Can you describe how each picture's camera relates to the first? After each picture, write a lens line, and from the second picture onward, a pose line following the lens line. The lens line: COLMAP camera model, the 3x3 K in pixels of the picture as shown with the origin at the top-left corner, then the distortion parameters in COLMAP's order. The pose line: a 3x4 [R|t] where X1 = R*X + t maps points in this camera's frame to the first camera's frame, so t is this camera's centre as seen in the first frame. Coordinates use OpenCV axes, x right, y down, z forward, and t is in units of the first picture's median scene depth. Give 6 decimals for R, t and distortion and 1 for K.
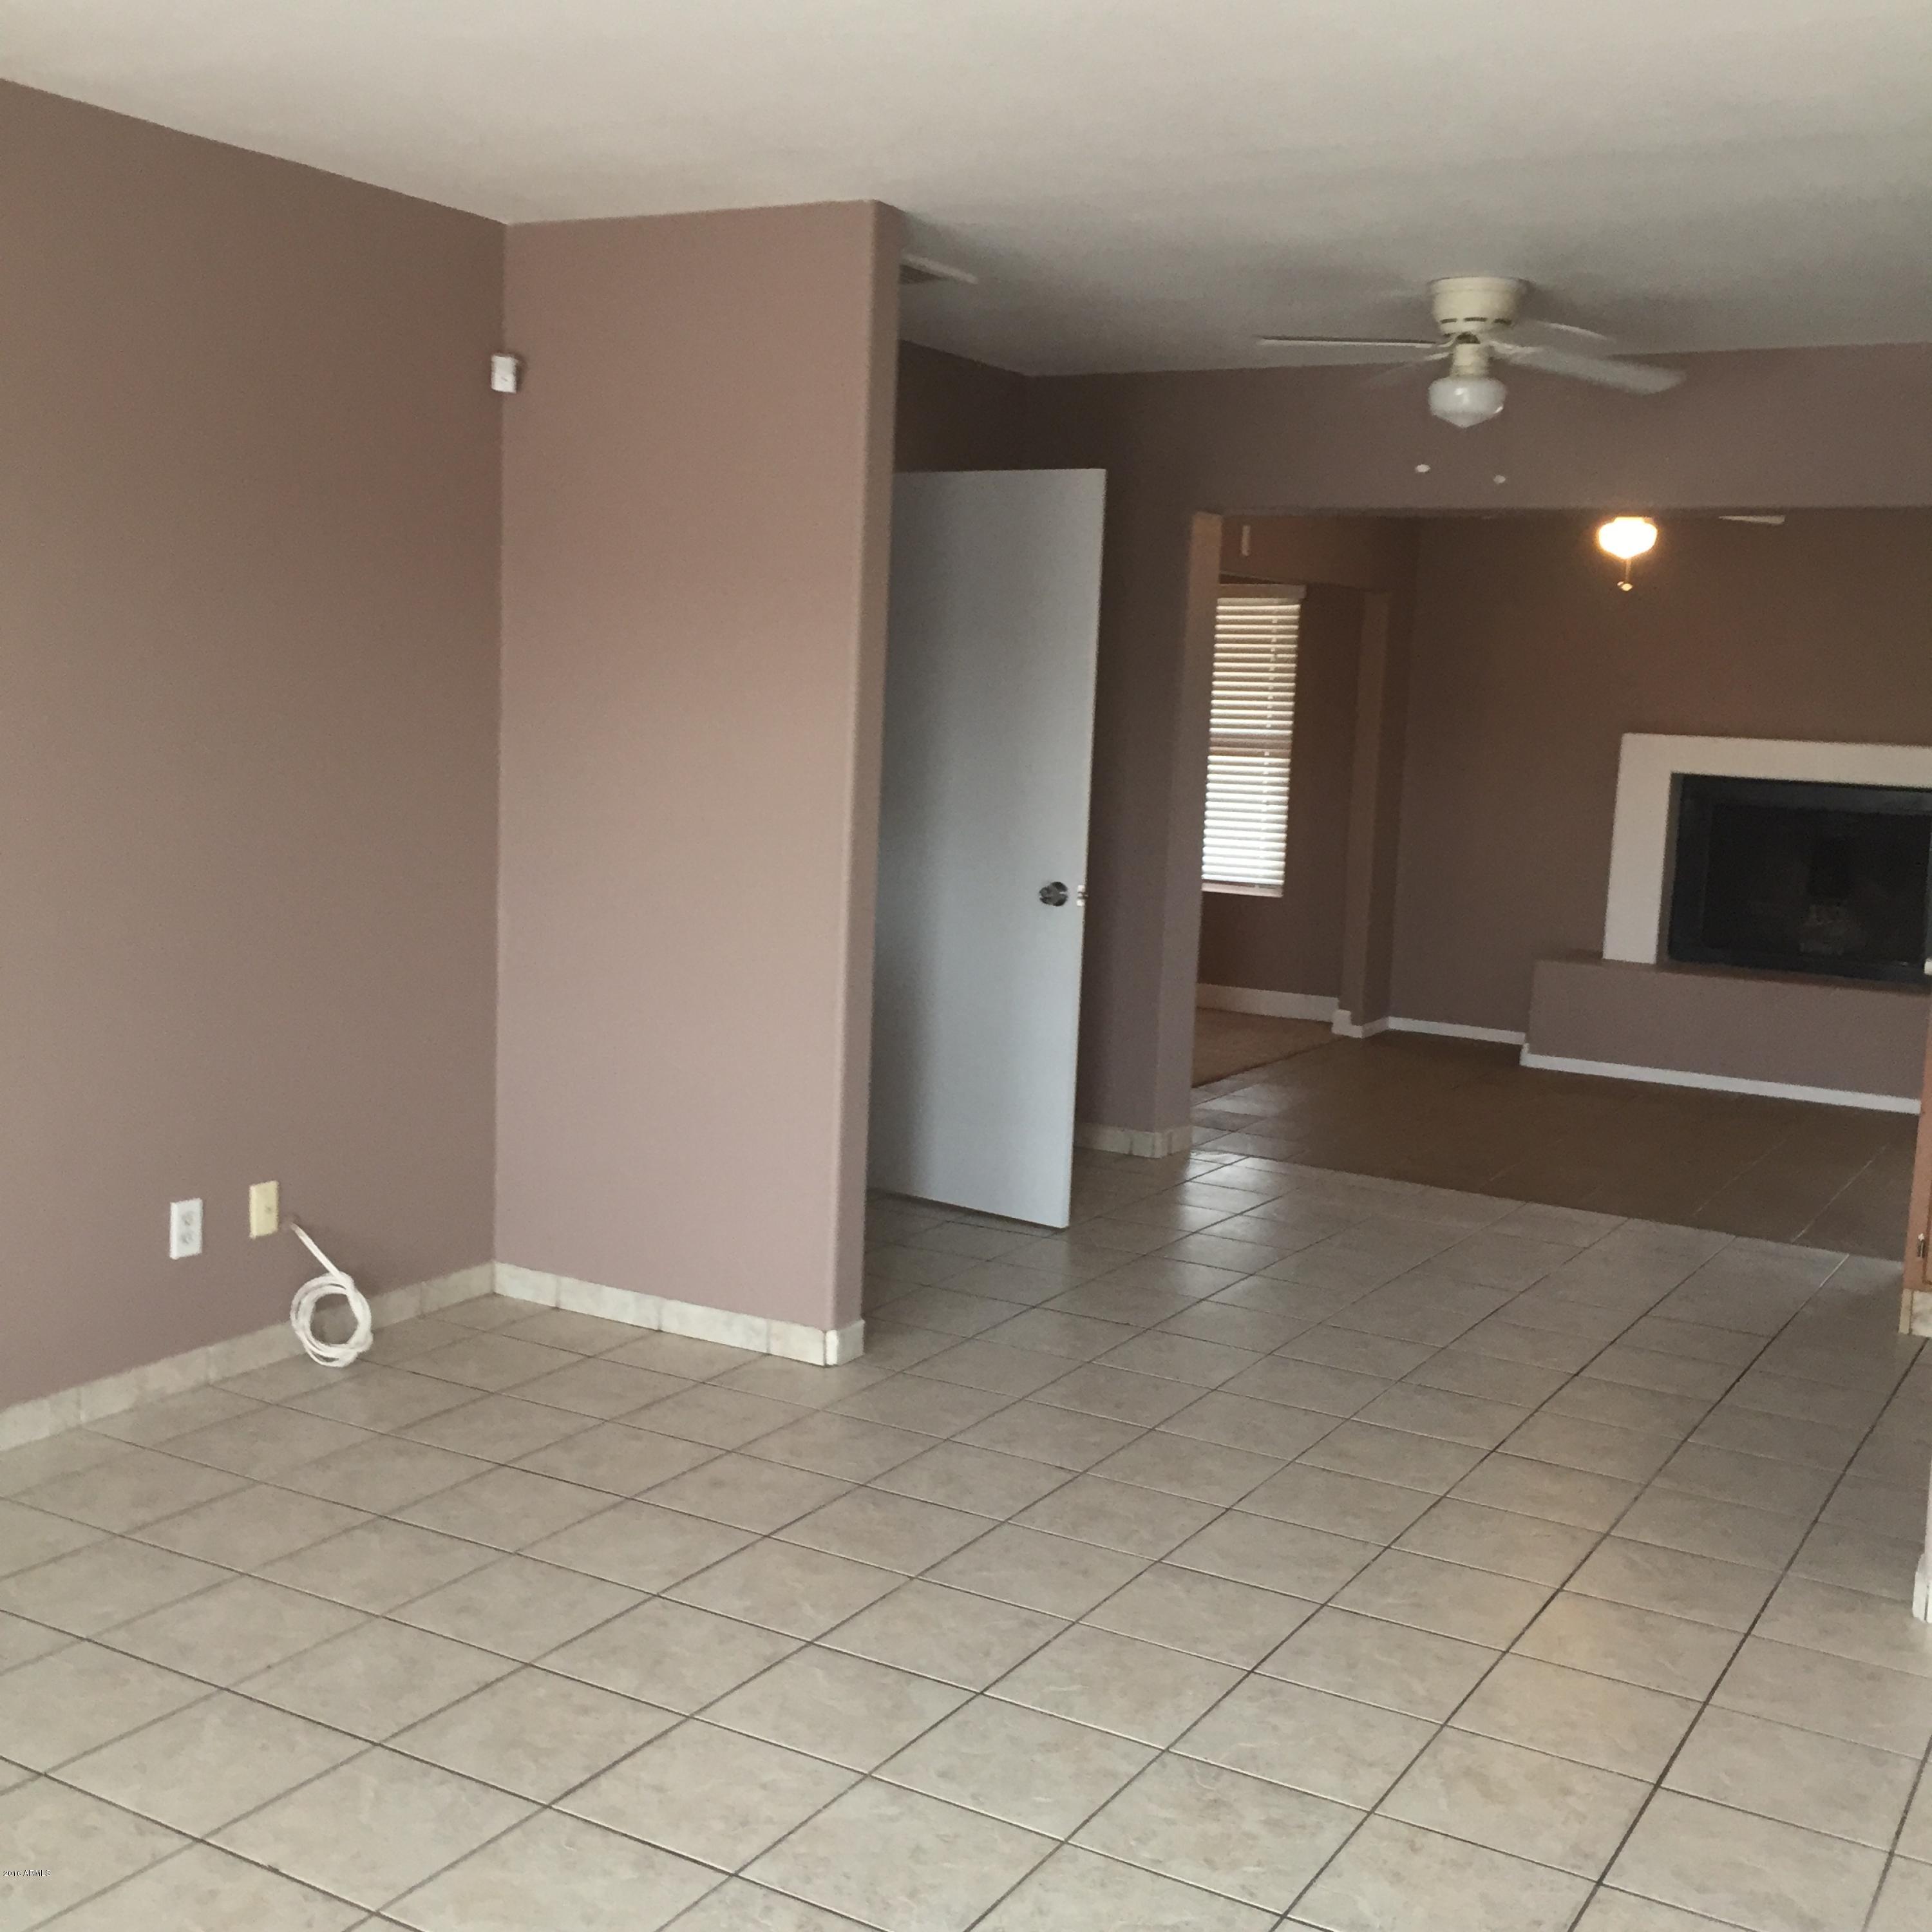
lens RADIAL K [[2213.9, 0, 968.0], [0, 2213.9, 932.6], [0, 0, 1]] dist [0.068952, -0.108450]
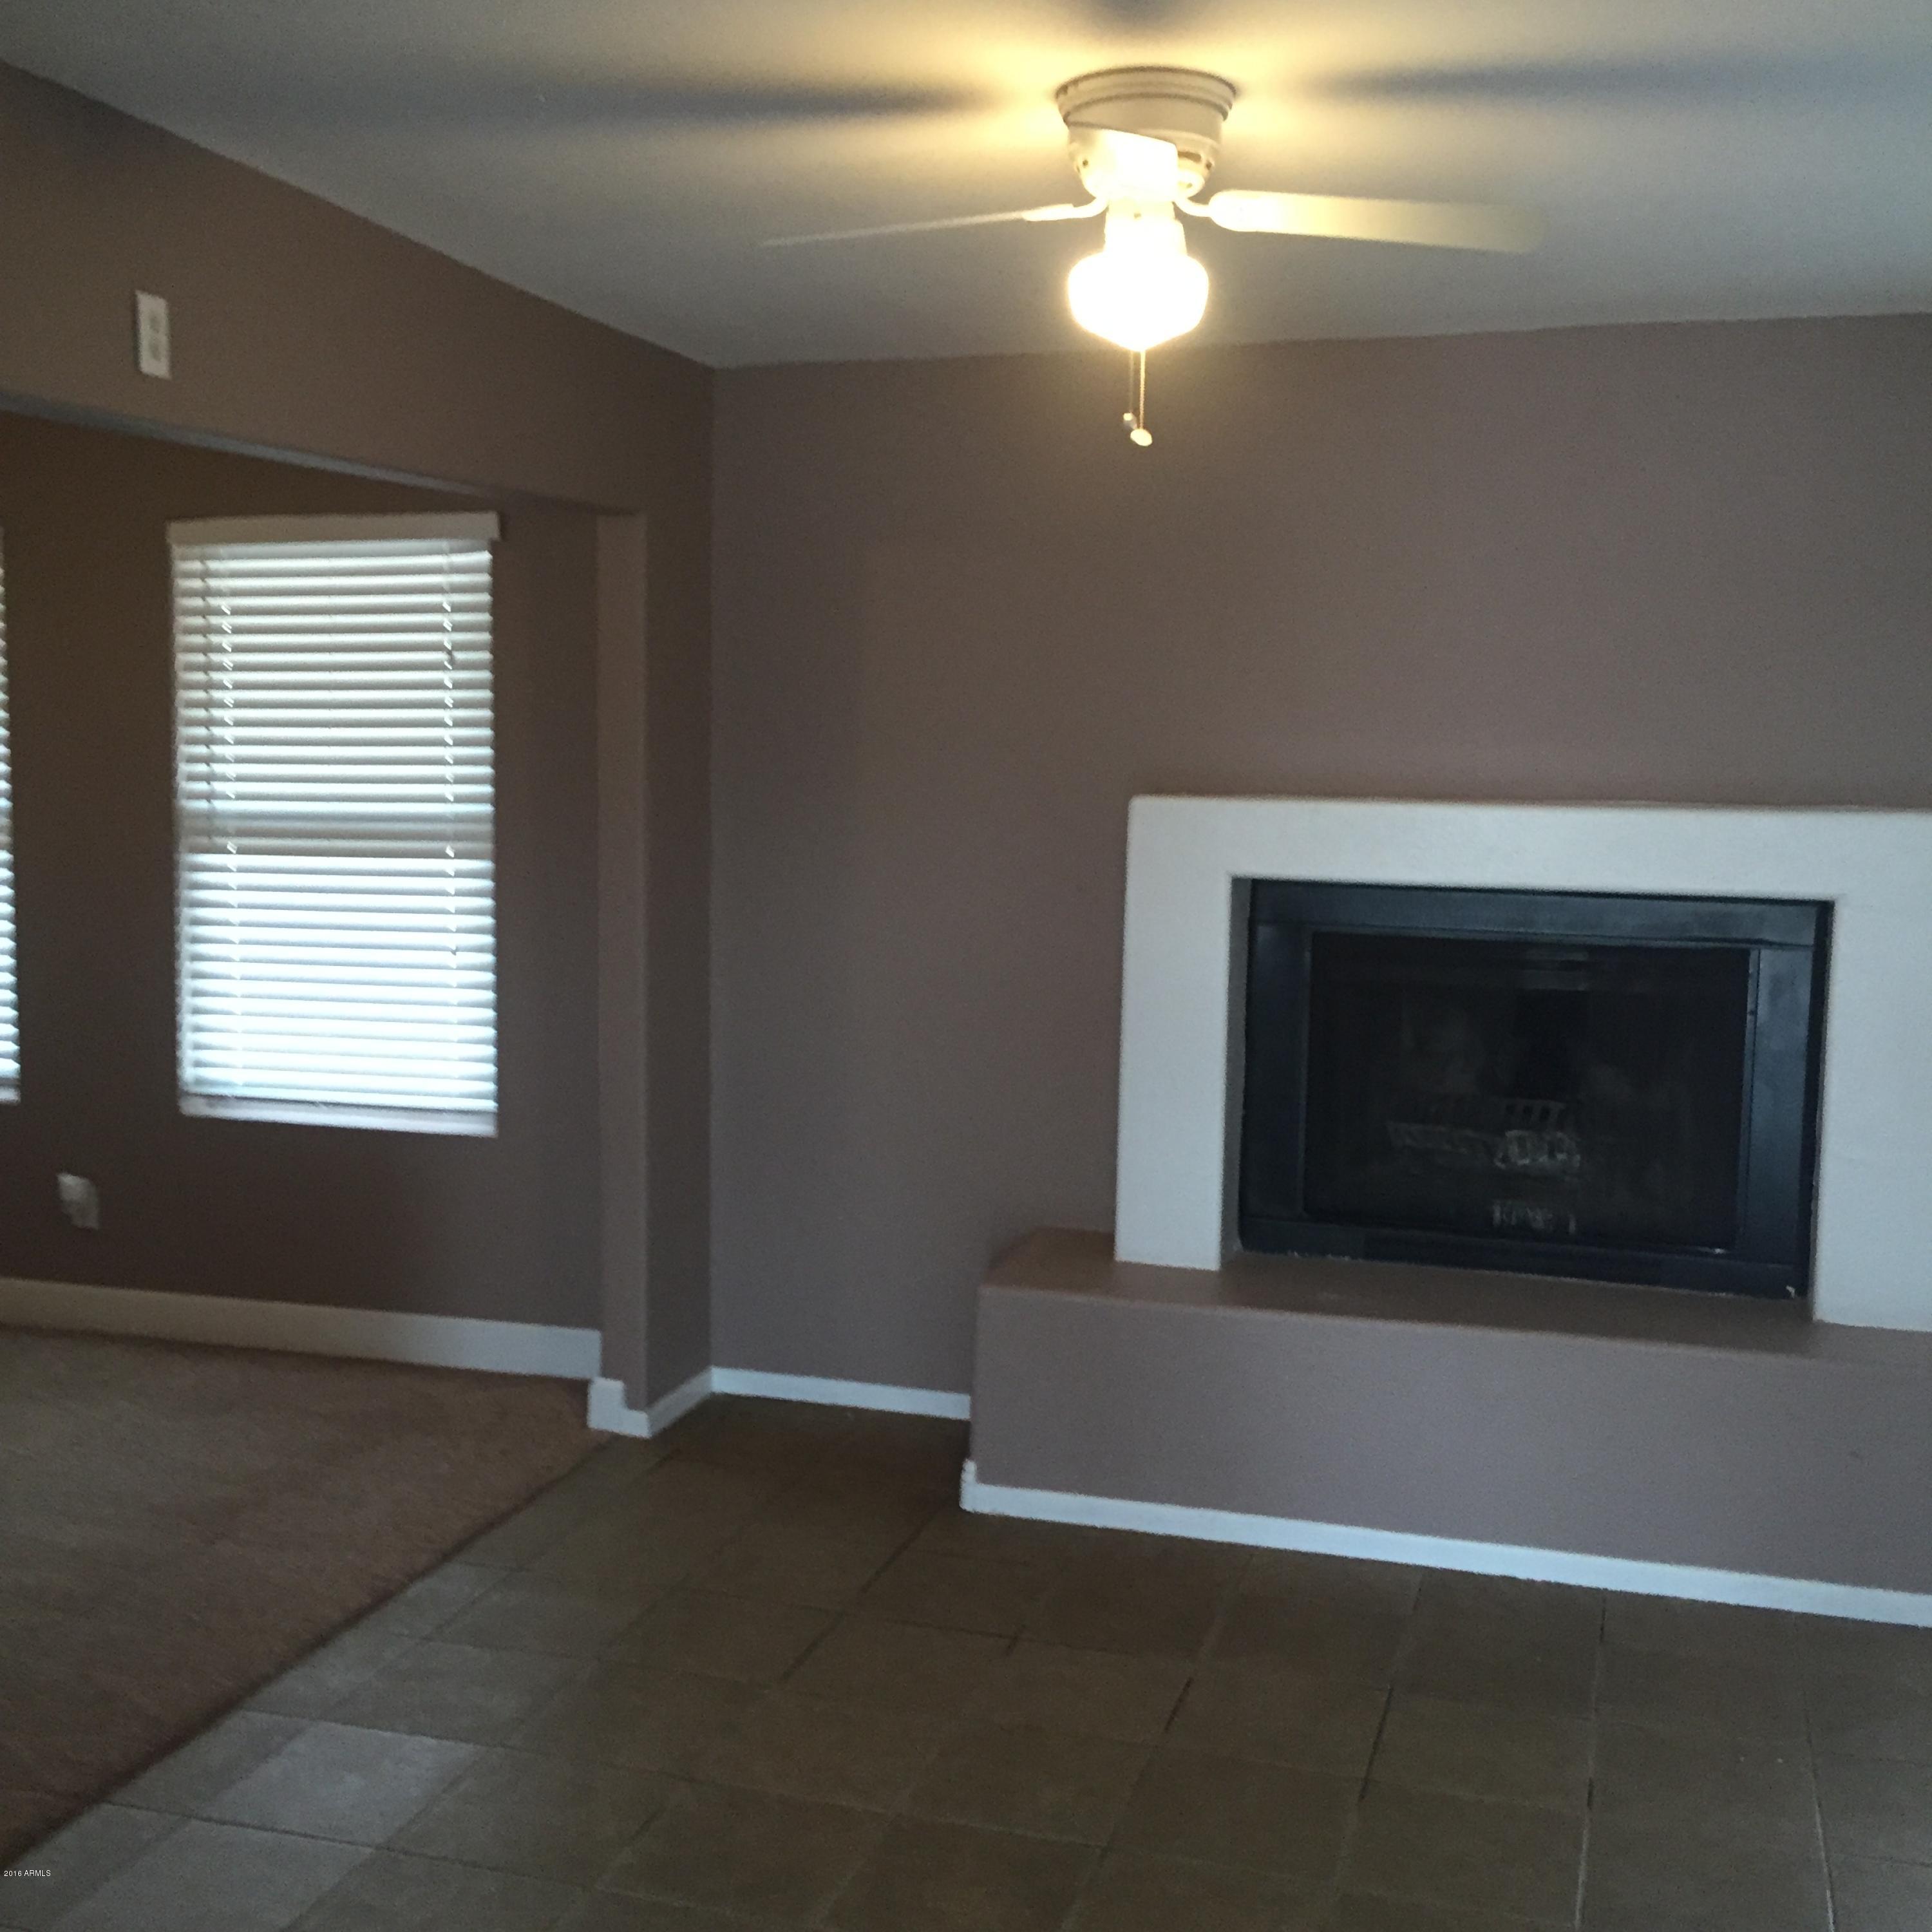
lens RADIAL K [[2213.9, 0, 968.0], [0, 2213.9, 932.6], [0, 0, 1]] dist [0.068952, -0.108450]
pose [[0.973101, -0.048514, 0.225211, 0.136368], [0.051243, 0.998666, -0.006283, -0.053940], [-0.224606, 0.017655, 0.974290, 0.490672]]
